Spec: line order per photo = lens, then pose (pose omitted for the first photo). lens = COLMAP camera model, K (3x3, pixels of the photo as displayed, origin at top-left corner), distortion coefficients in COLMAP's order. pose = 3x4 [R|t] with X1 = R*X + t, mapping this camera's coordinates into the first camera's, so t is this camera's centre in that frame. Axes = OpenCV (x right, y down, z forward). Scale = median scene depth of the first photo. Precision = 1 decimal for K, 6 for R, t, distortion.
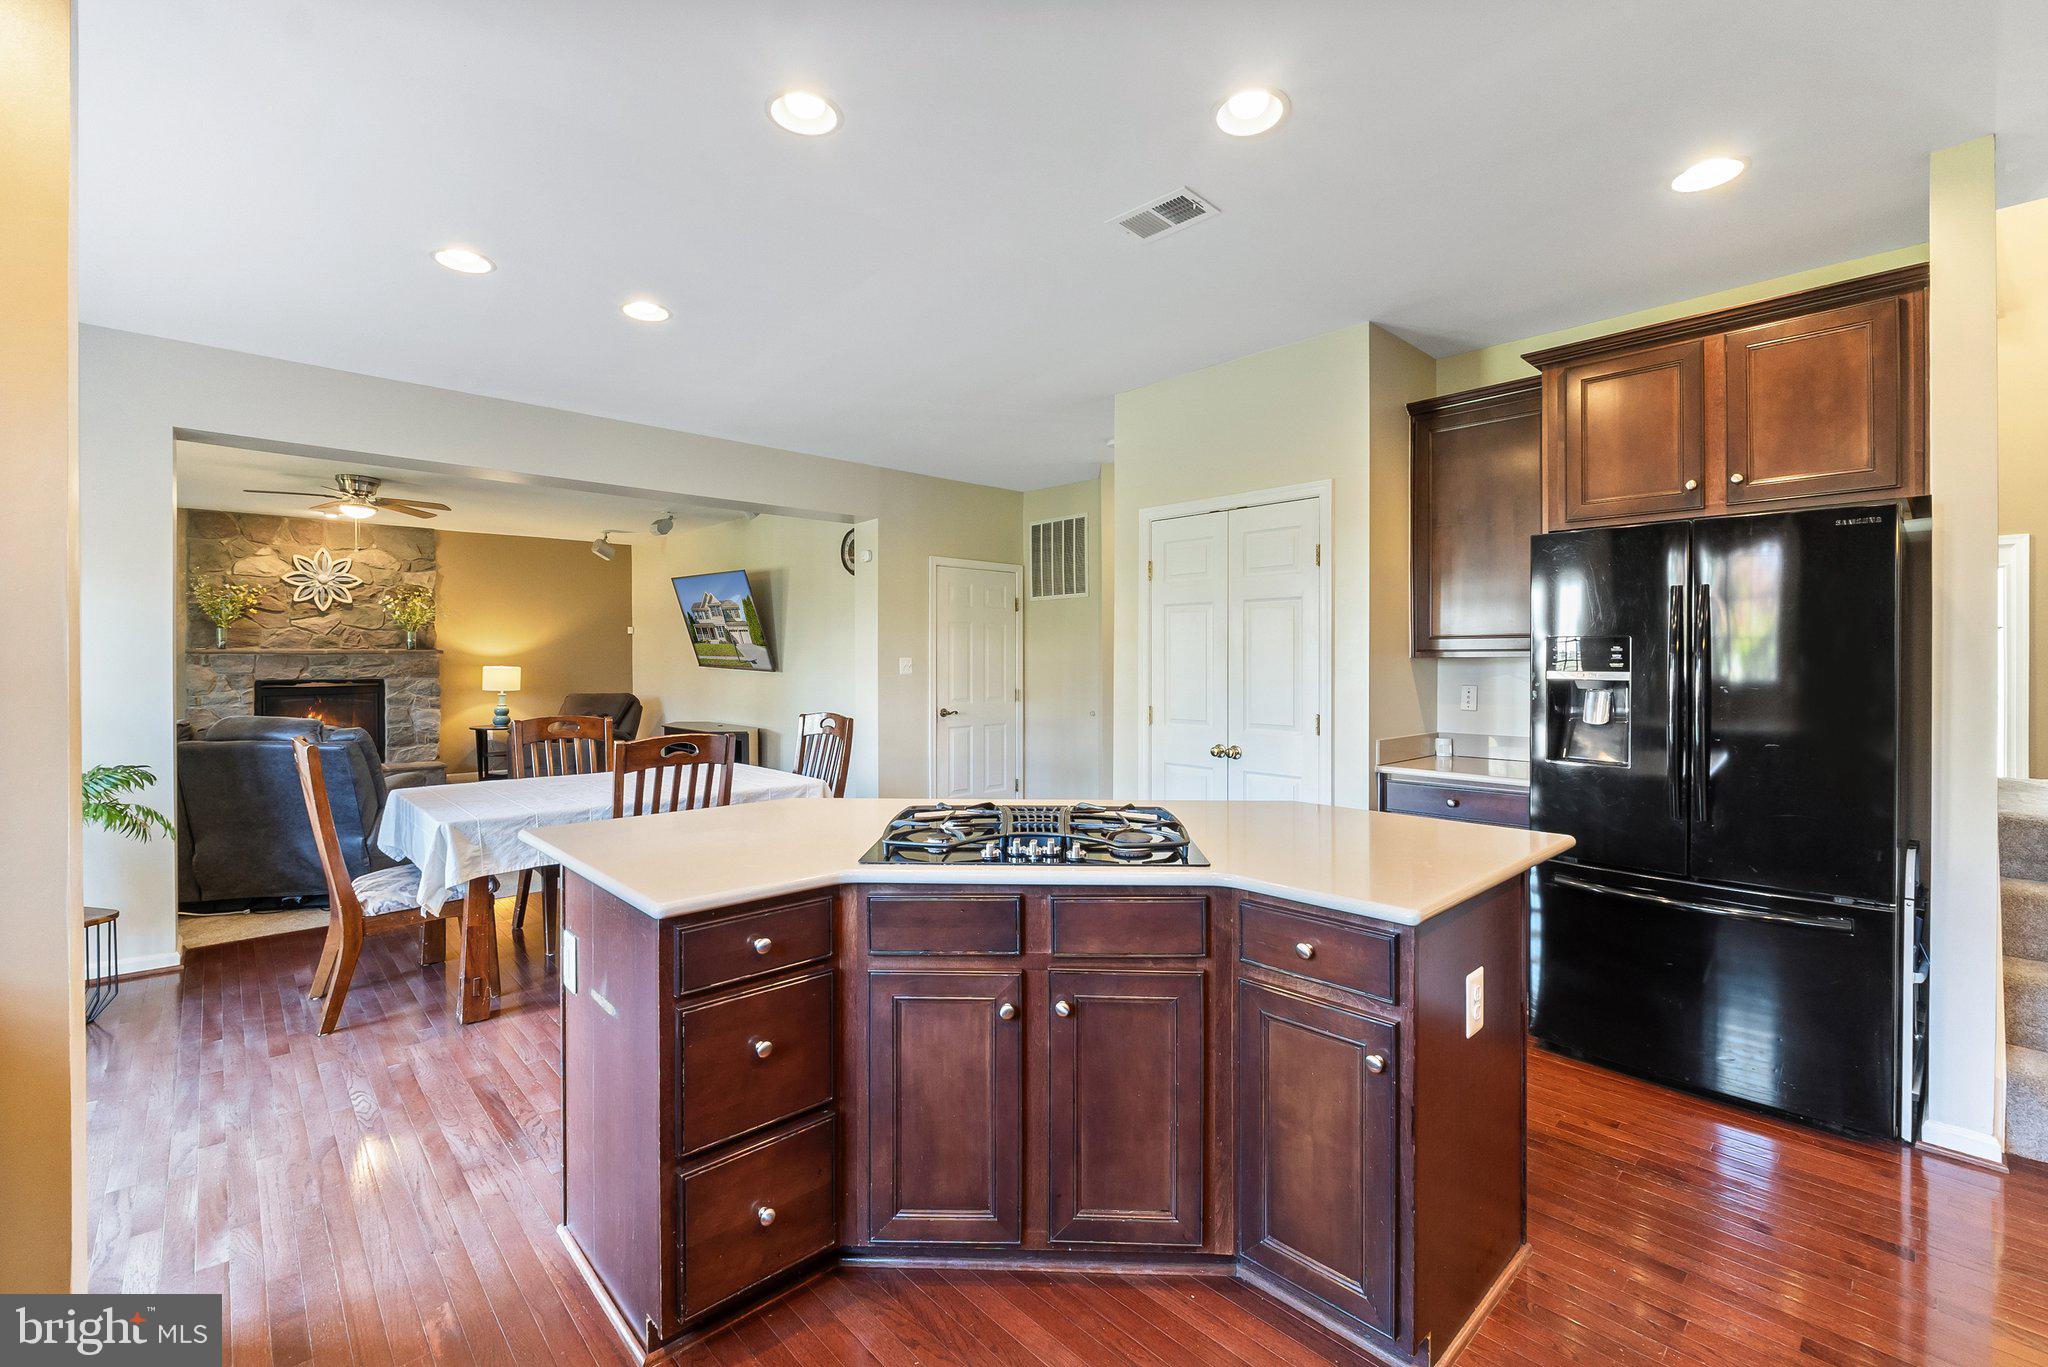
lens RADIAL K [[873.2, 0, 1033.3], [0, 873.2, 661.5], [0, 0, 1]] dist [-0.002036, -0.002092]
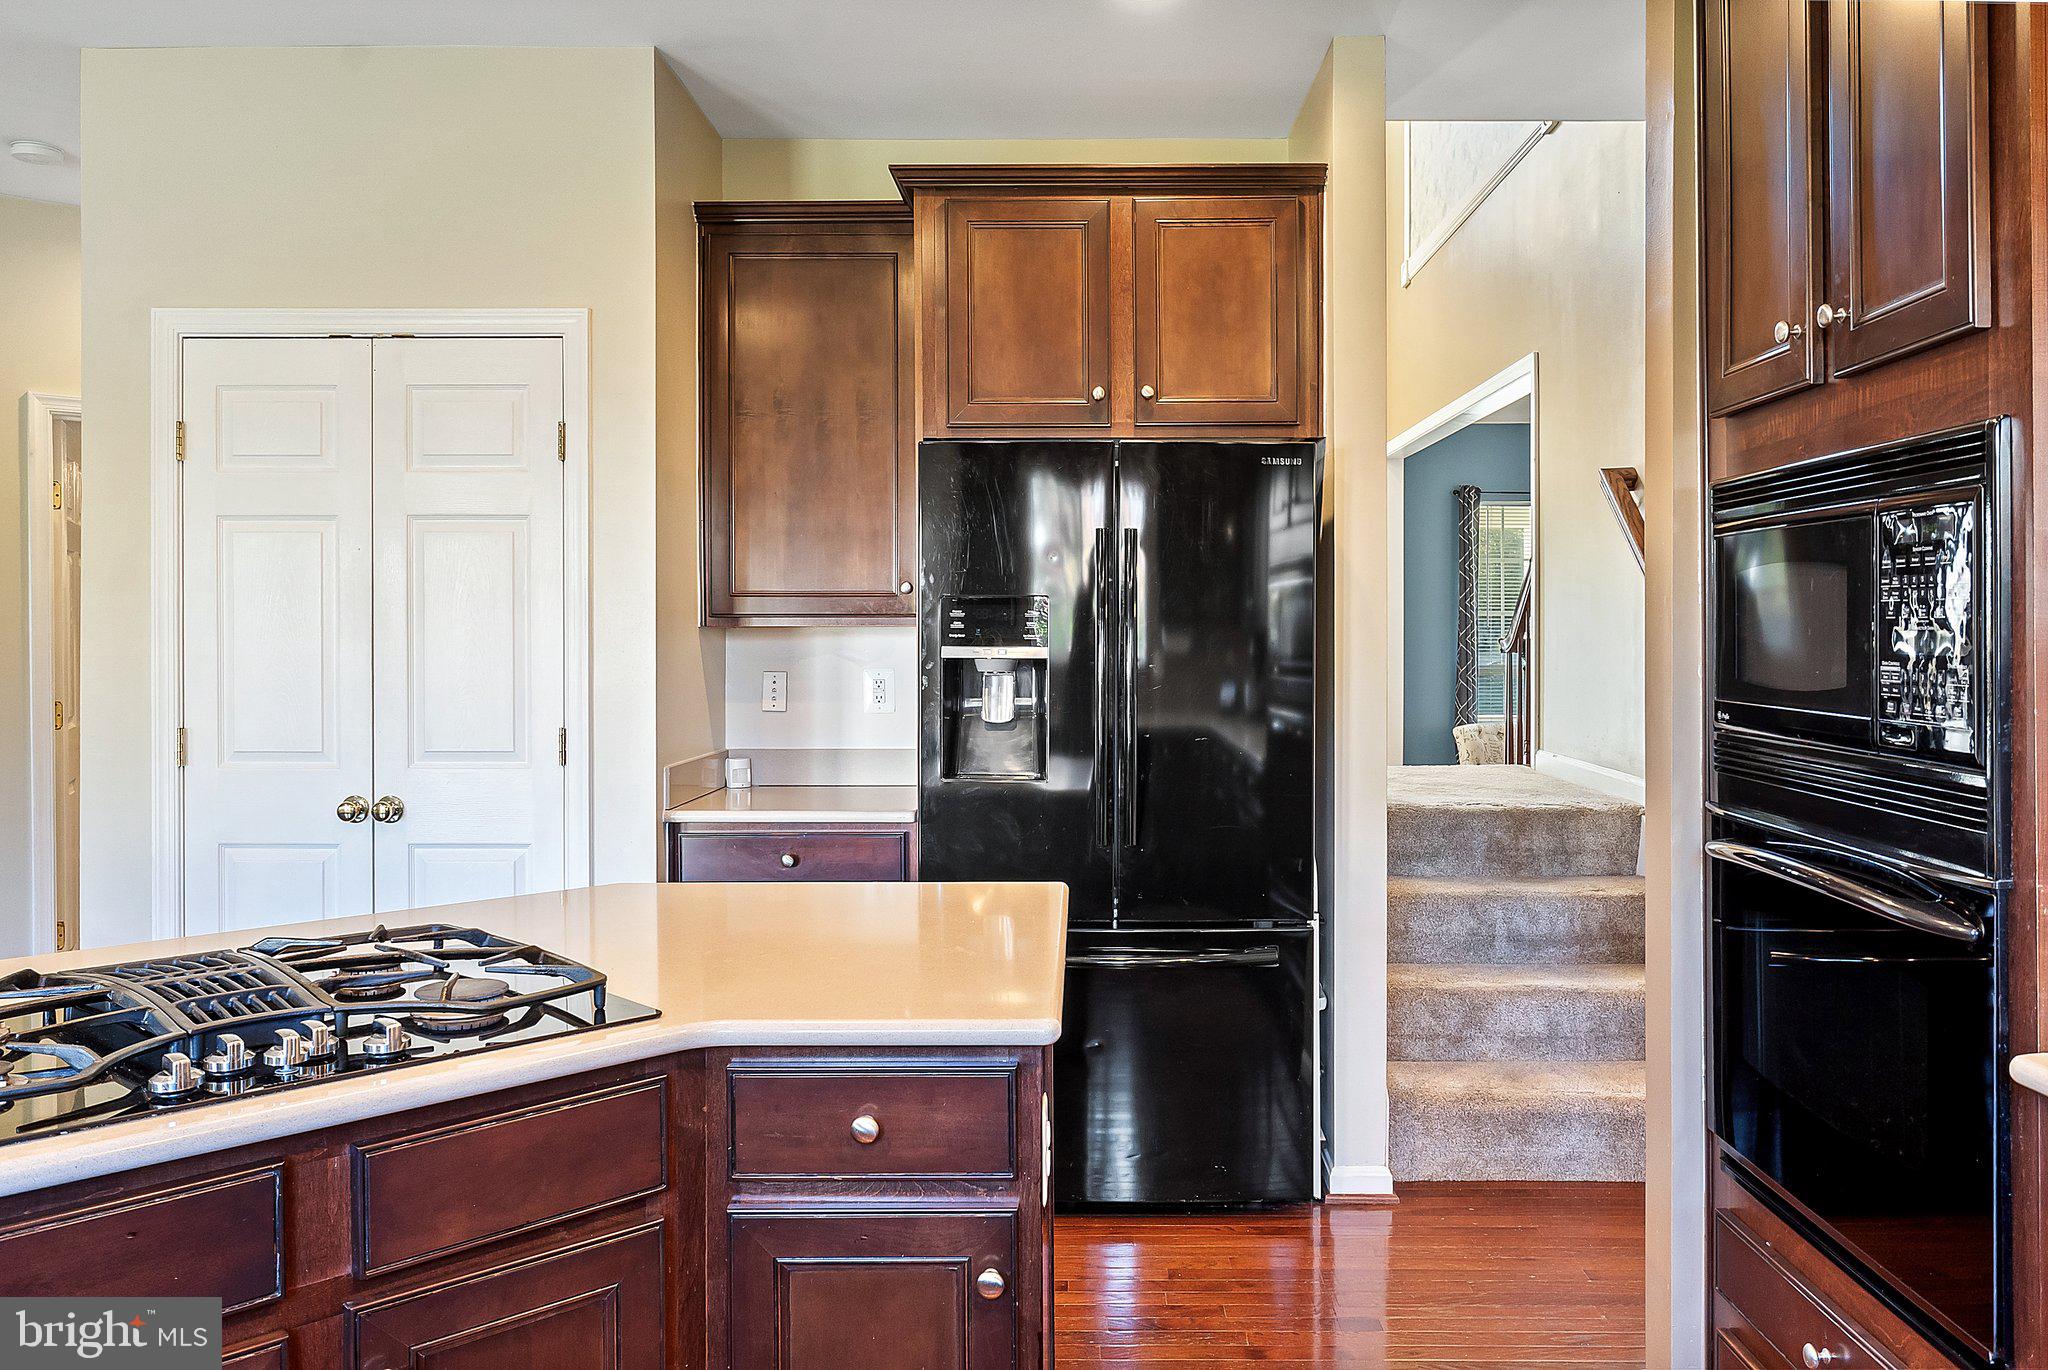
lens RADIAL K [[1516.3, 0, 1044.3], [0, 1516.3, 647.4], [0, 0, 1]] dist [-0.001179, 0.015493]
pose [[0.699330, -0.006040, 0.714773, -0.202372], [0.001032, 0.999972, 0.007440, 0.003232], [-0.714798, -0.004465, 0.699317, 0.135850]]
